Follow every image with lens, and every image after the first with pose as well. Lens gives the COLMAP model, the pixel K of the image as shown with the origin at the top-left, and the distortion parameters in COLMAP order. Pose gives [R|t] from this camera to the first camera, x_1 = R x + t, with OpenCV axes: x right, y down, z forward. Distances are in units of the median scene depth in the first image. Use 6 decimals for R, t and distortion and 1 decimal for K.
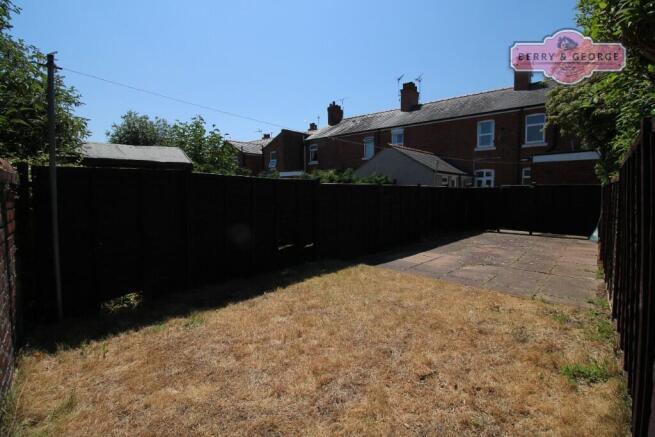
lens RADIAL K [[303.8, 0, 333.9], [0, 303.8, 208.8], [0, 0, 1]] dist [-0.000458, -0.012223]
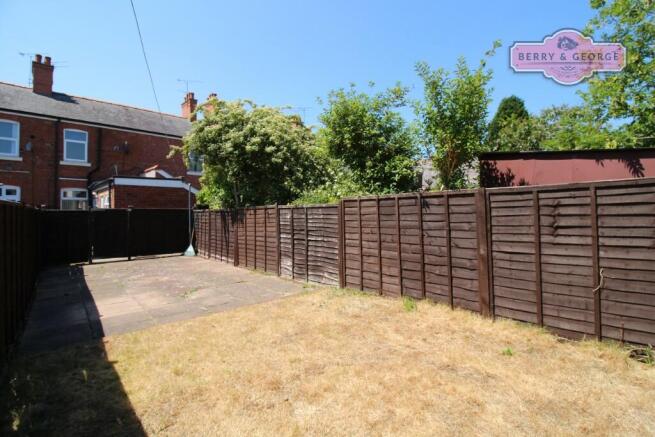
lens RADIAL K [[303.8, 0, 333.9], [0, 303.8, 208.8], [0, 0, 1]] dist [-0.000458, -0.012223]
pose [[0.112228, 0.007543, 0.993654, -0.223456], [0.063751, 0.997856, -0.014776, -0.019473], [-0.991635, 0.065004, 0.111506, 0.219991]]
